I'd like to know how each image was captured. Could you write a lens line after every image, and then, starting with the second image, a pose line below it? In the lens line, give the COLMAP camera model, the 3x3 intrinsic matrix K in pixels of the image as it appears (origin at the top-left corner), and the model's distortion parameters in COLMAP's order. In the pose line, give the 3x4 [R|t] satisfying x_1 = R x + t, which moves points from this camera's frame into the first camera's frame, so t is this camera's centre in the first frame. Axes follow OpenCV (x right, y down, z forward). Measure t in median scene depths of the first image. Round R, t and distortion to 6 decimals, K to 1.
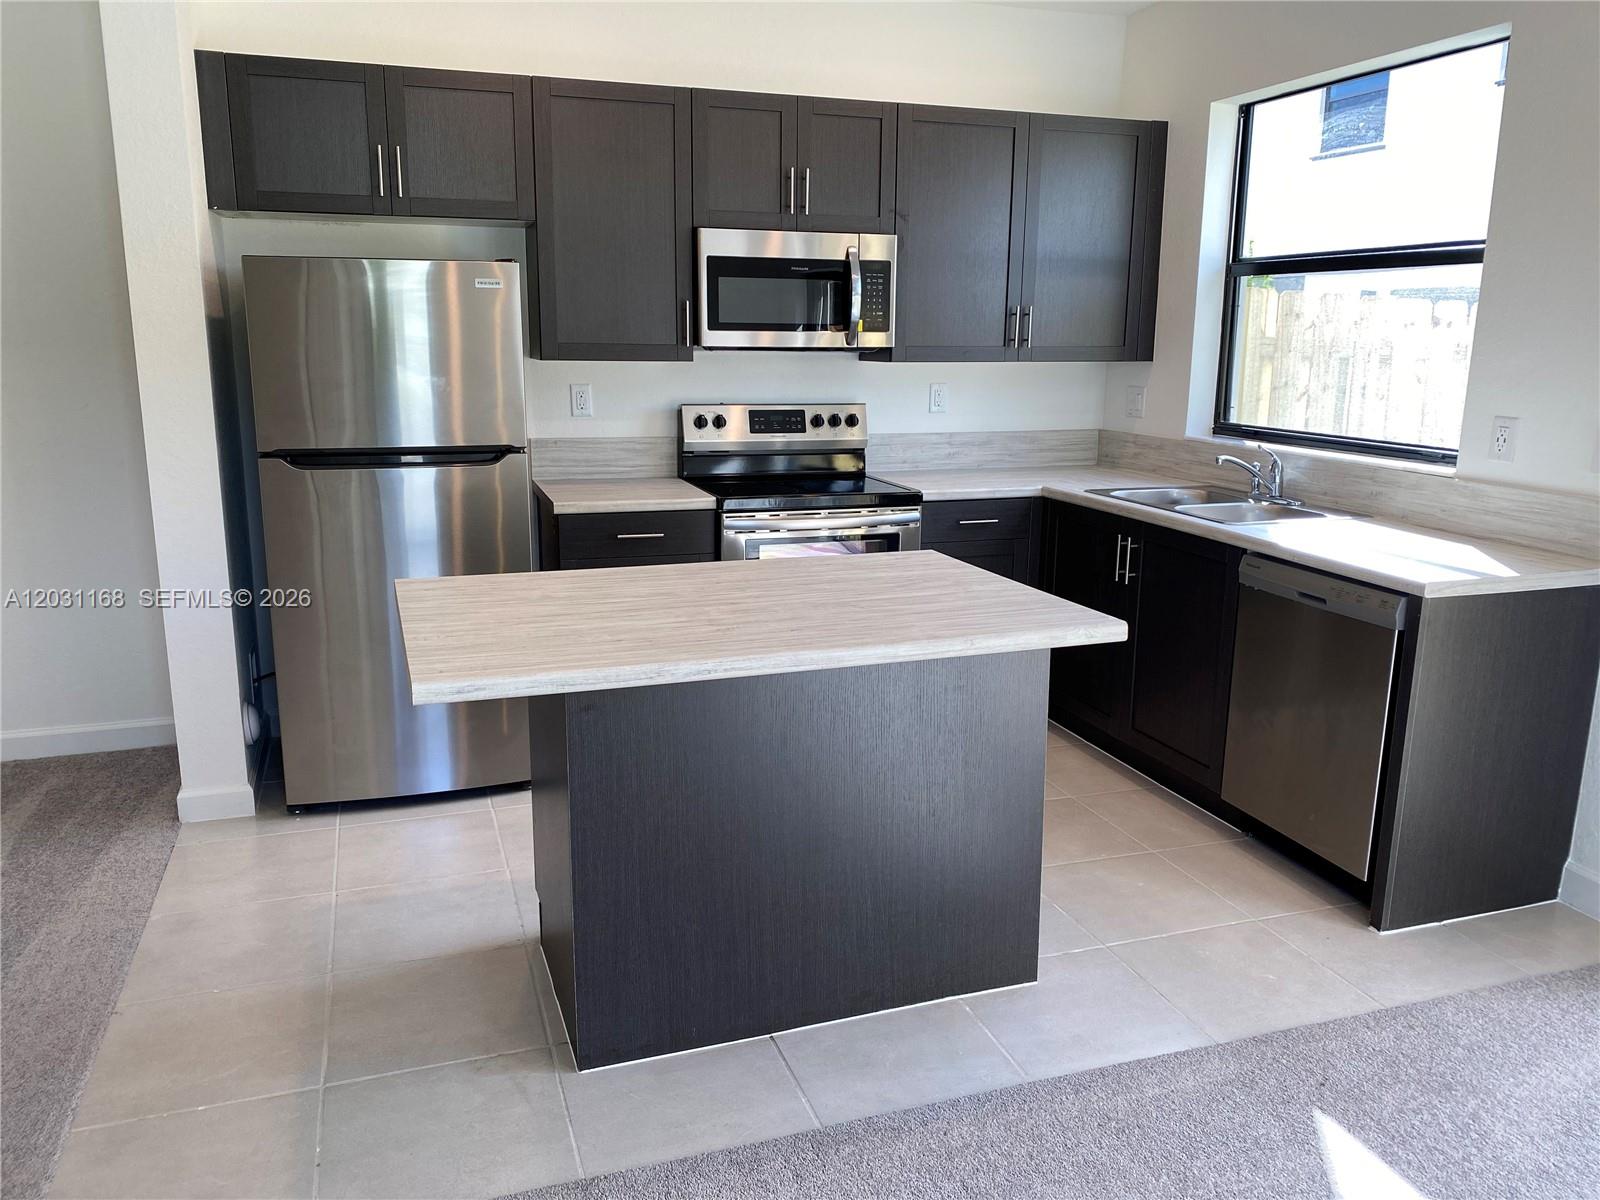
lens RADIAL K [[1220.8, 0, 794.8], [0, 1220.8, 594.7], [0, 0, 1]] dist [0.000325, -0.003072]
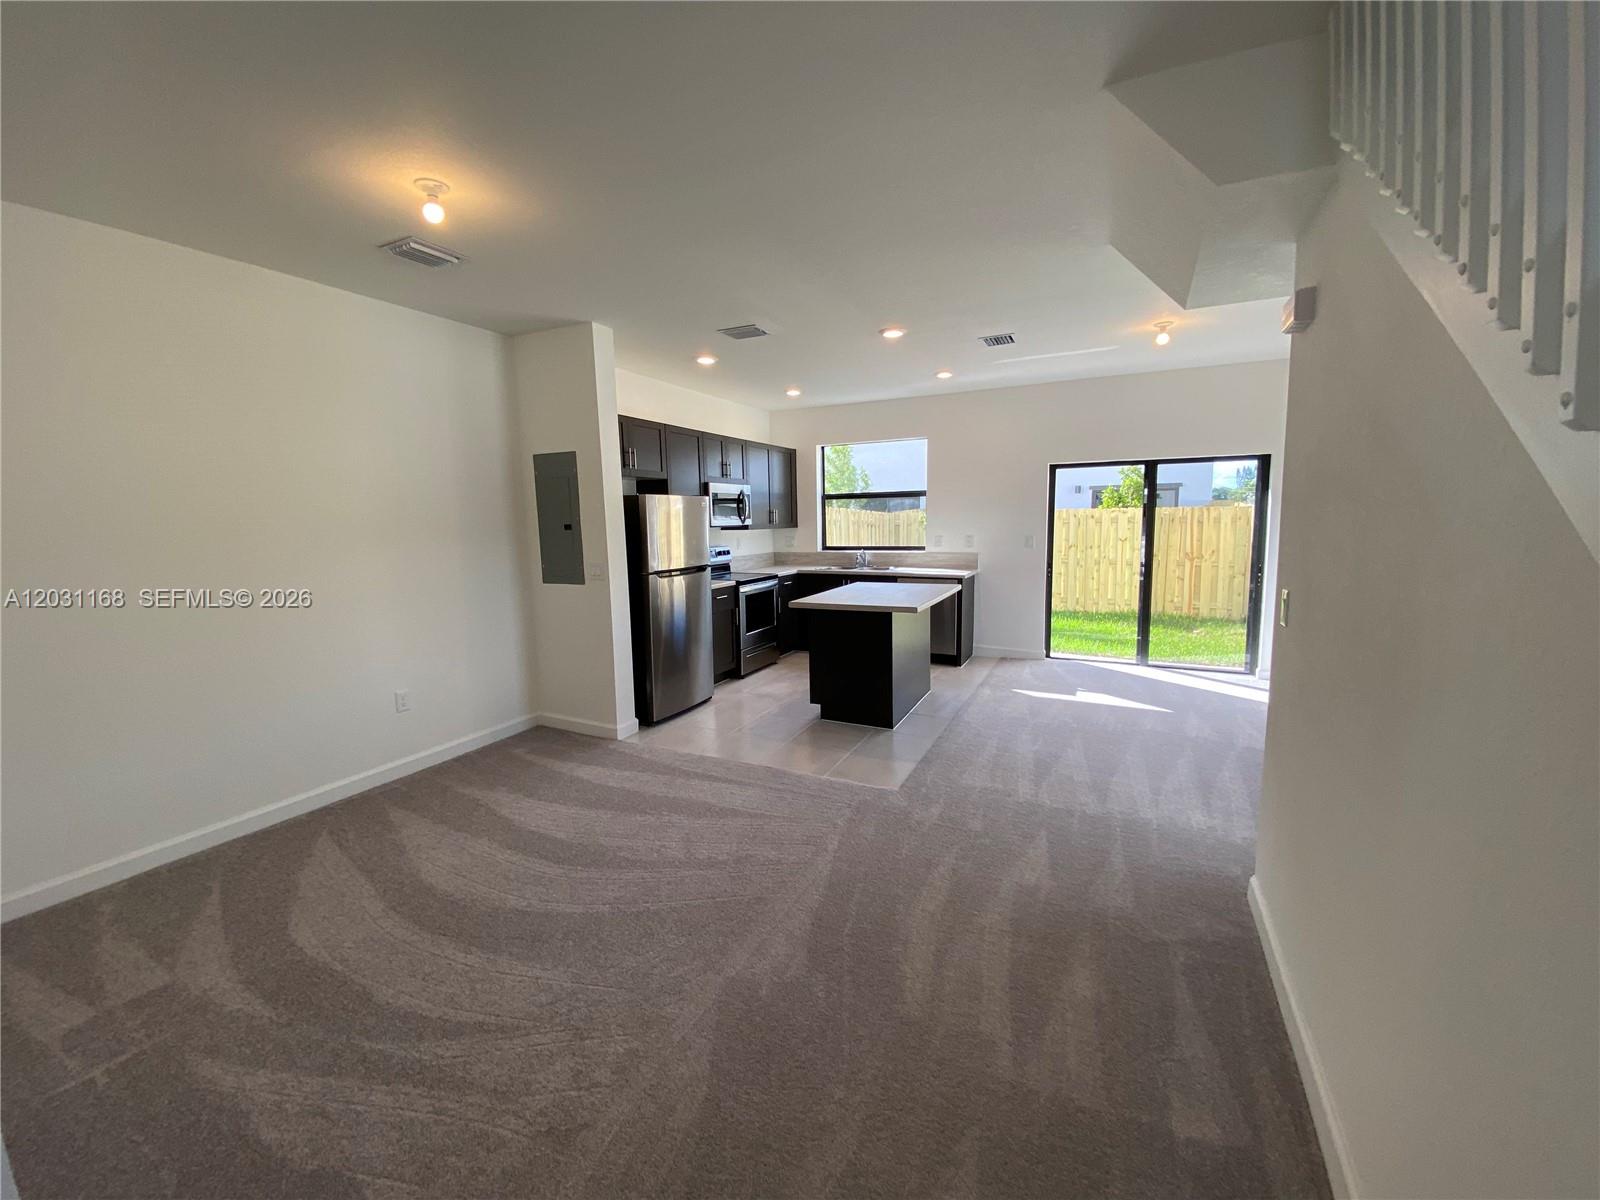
lens RADIAL K [[638.9, 0, 795.9], [0, 638.9, 596.2], [0, 0, 1]] dist [0.073927, -0.000045]
pose [[0.704933, -0.107385, 0.701098, -0.971641], [0.172423, 0.984765, -0.022532, 0.008681], [-0.687998, 0.136768, 0.712709, -0.093171]]
